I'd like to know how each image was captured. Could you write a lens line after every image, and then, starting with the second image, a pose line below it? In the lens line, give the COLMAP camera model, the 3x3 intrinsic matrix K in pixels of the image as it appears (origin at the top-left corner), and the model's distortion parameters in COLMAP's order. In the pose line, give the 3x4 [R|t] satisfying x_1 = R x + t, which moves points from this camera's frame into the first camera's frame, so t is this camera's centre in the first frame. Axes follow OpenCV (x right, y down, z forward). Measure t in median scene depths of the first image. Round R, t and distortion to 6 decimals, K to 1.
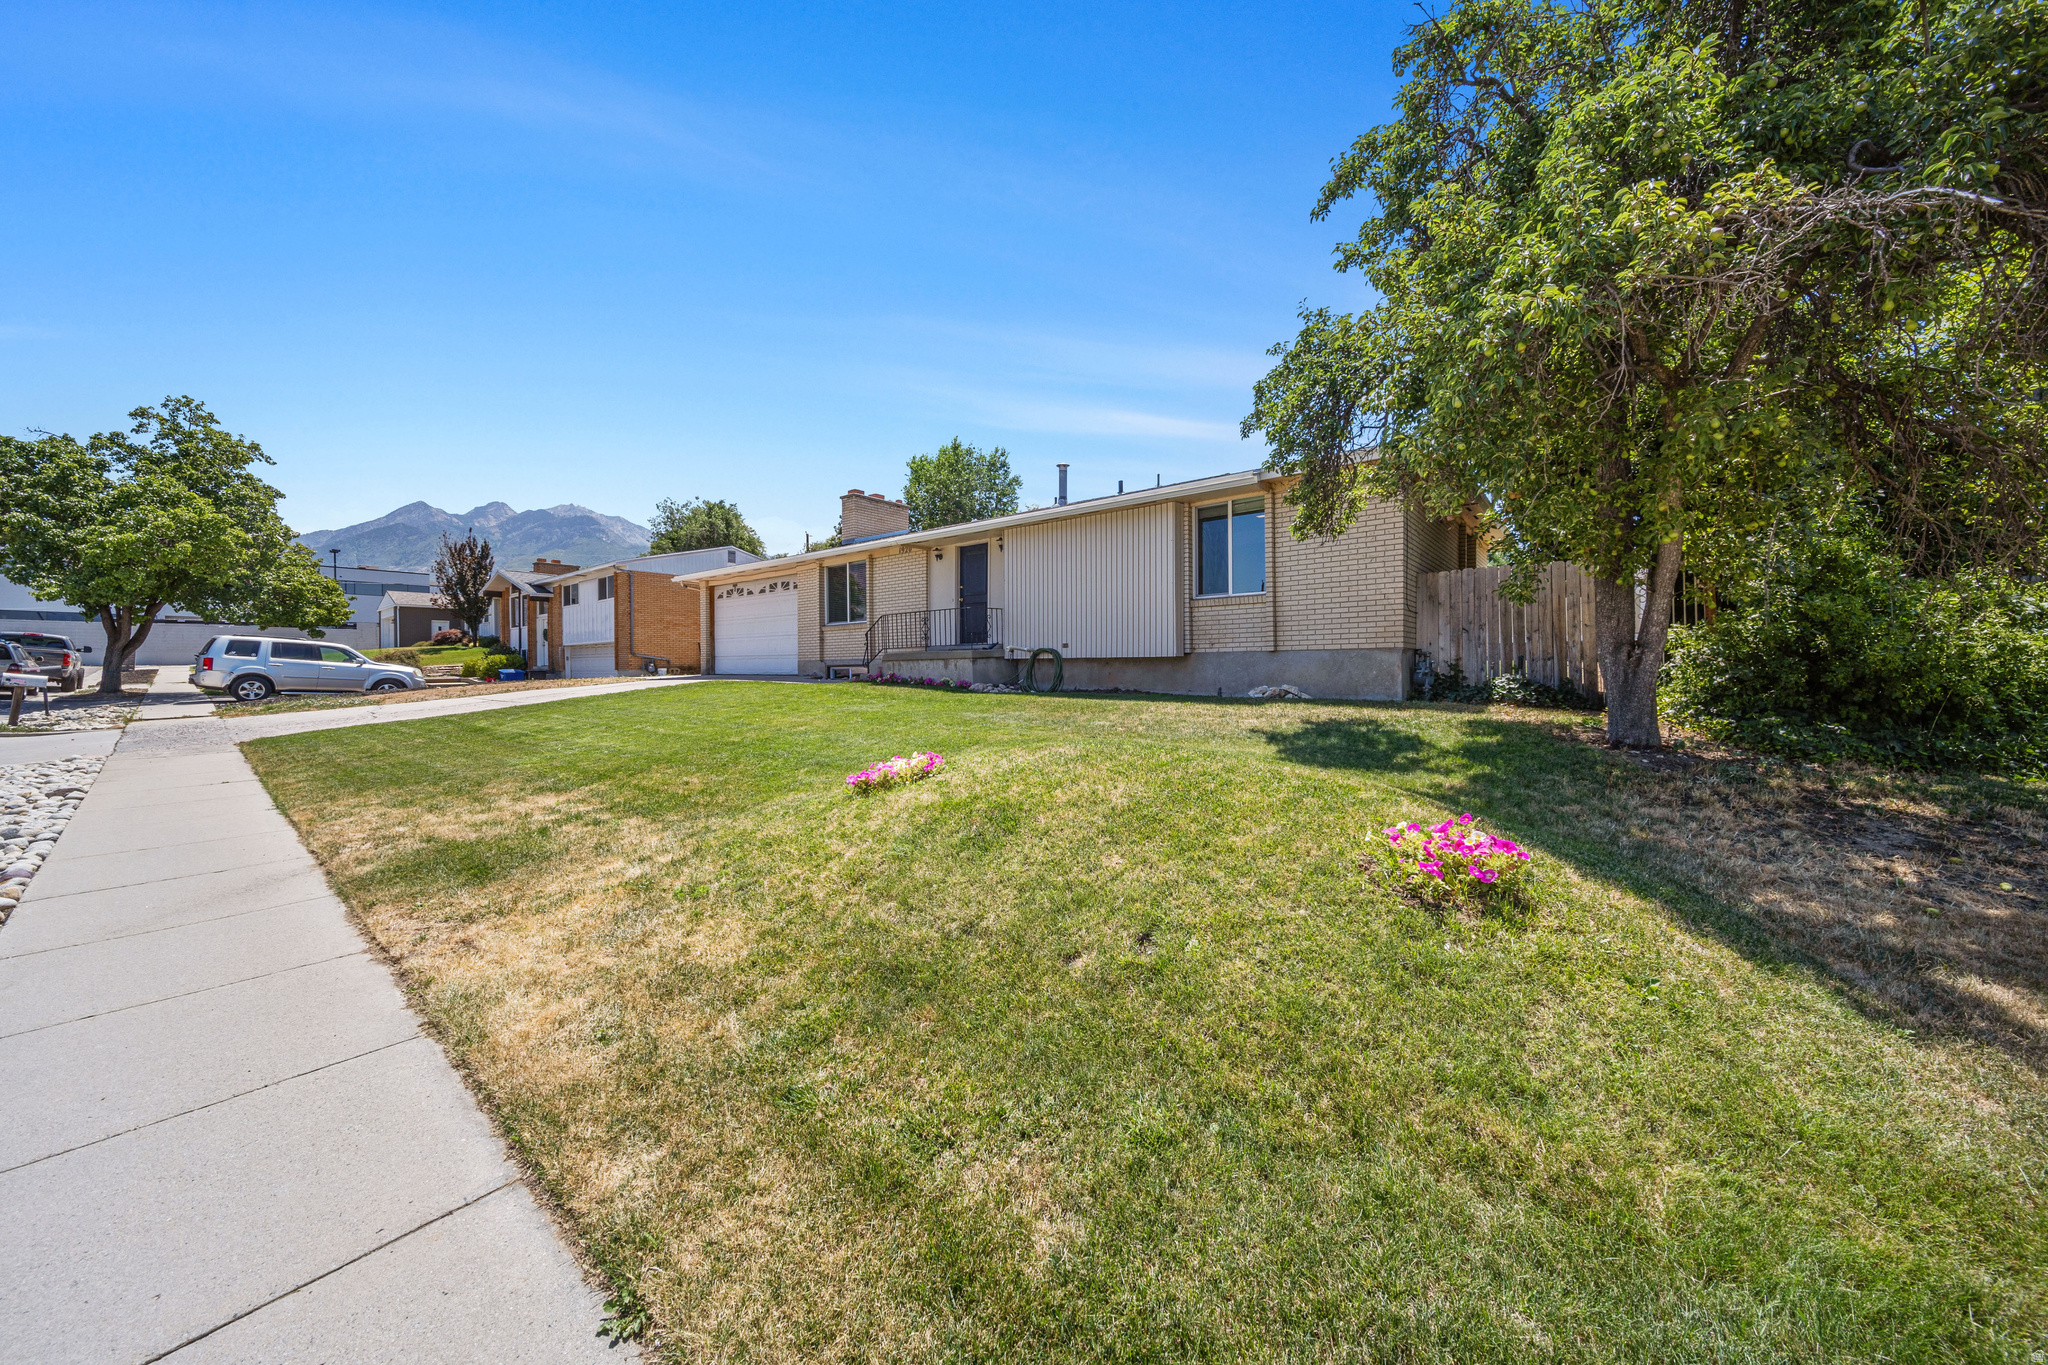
lens RADIAL K [[657.7, 0, 1018.7], [0, 657.7, 665.6], [0, 0, 1]] dist [-0.000123, -0.000011]
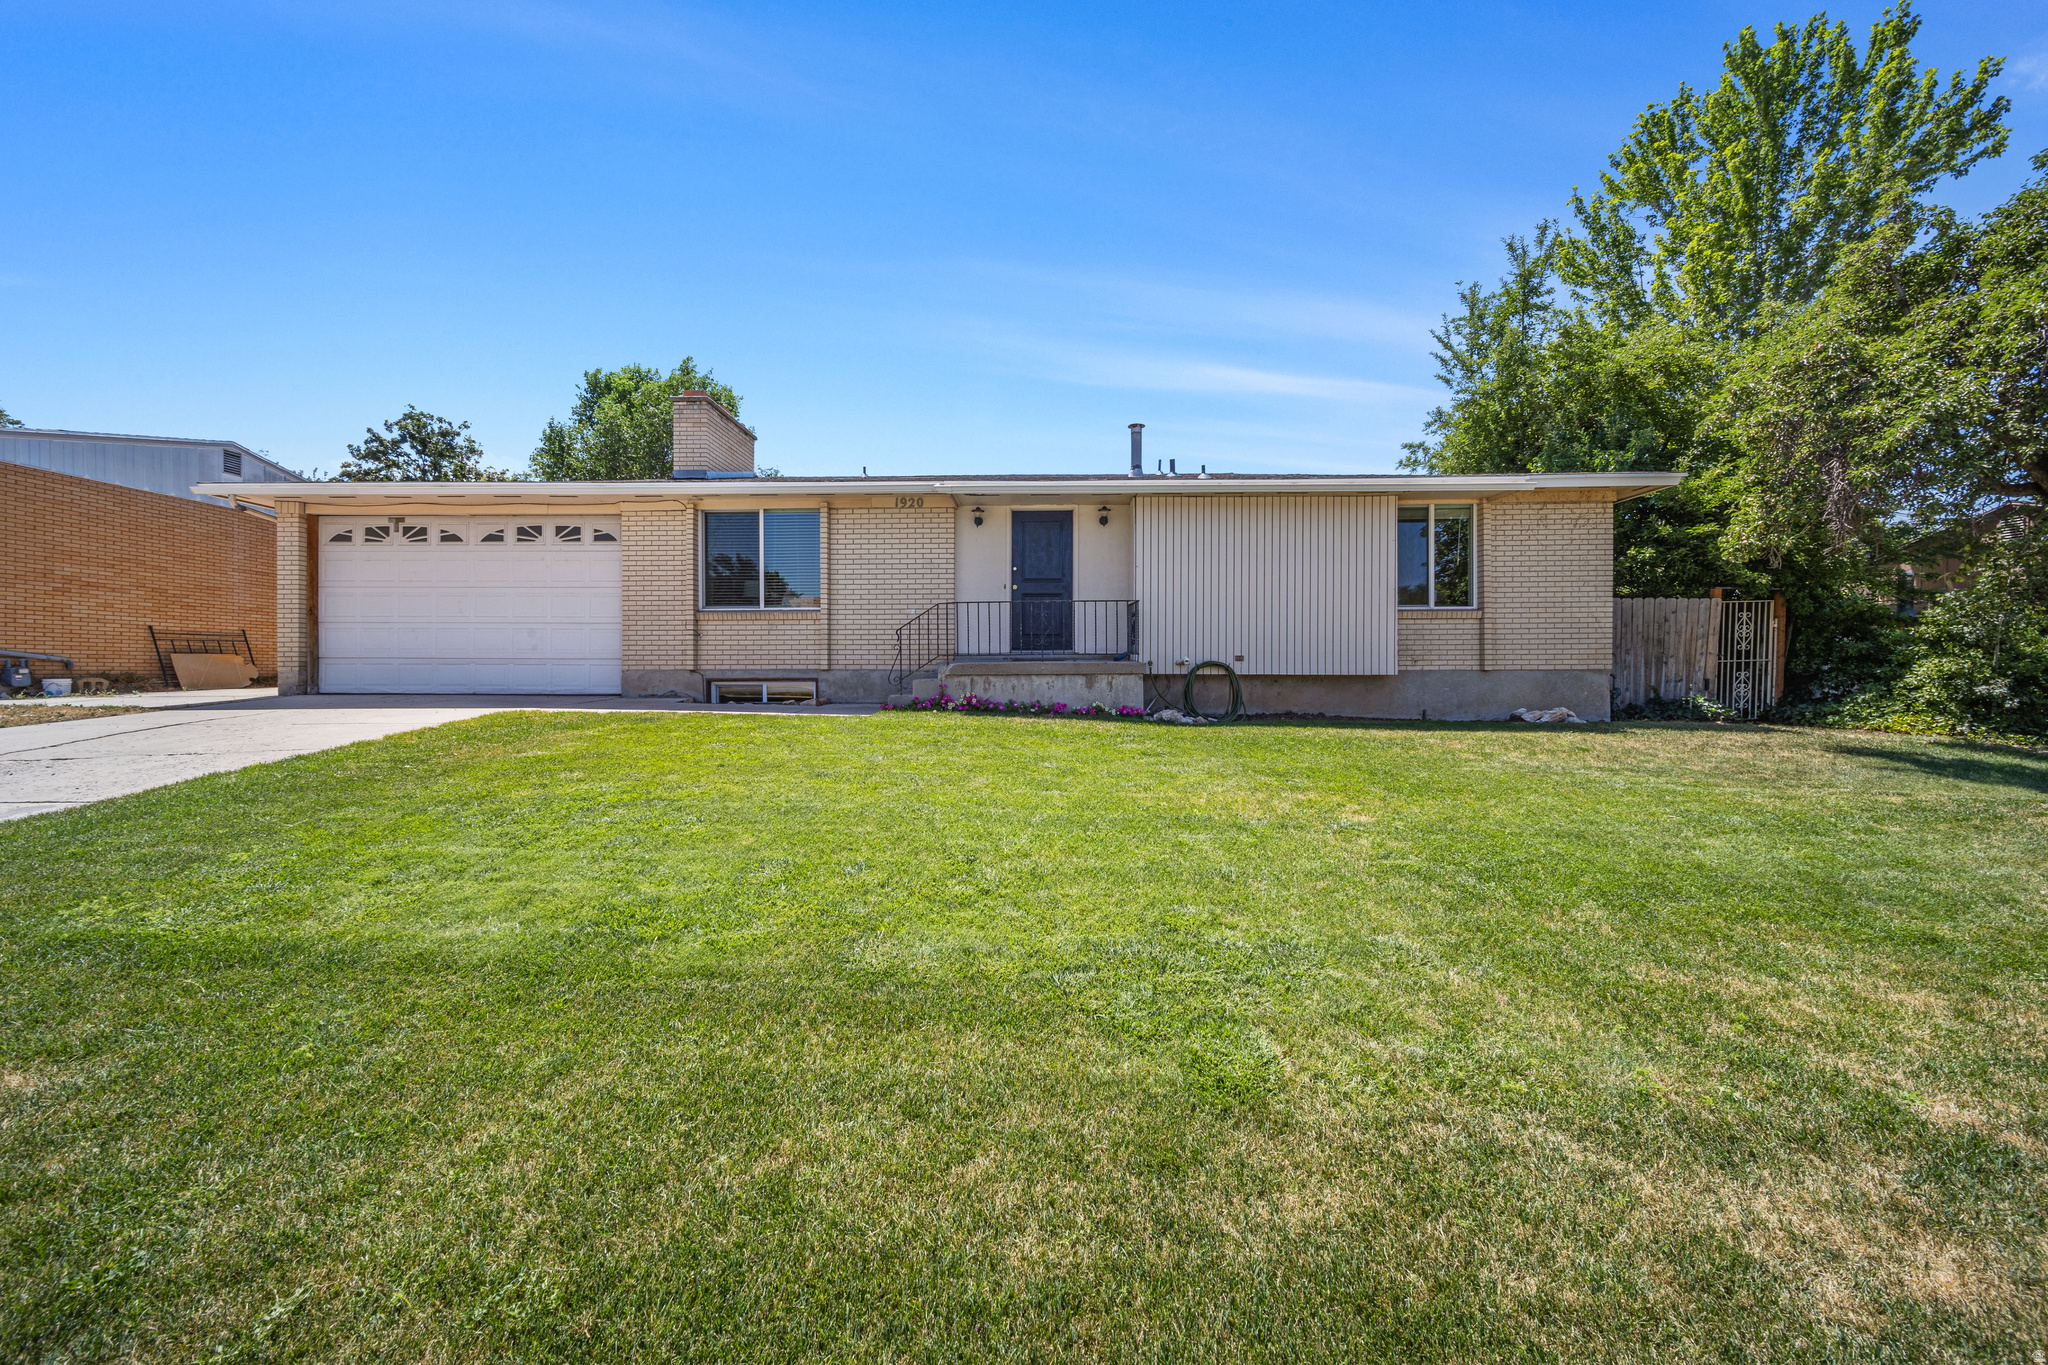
lens RADIAL K [[674.8, 0, 1024.0], [0, 674.8, 682.5], [0, 0, 1]] dist [0.000712, 0.000025]
pose [[0.807187, 0.002444, 0.590291, -0.519891], [-0.007266, 0.999957, 0.005795, -0.004002], [-0.590251, -0.008967, 0.807170, 0.436289]]
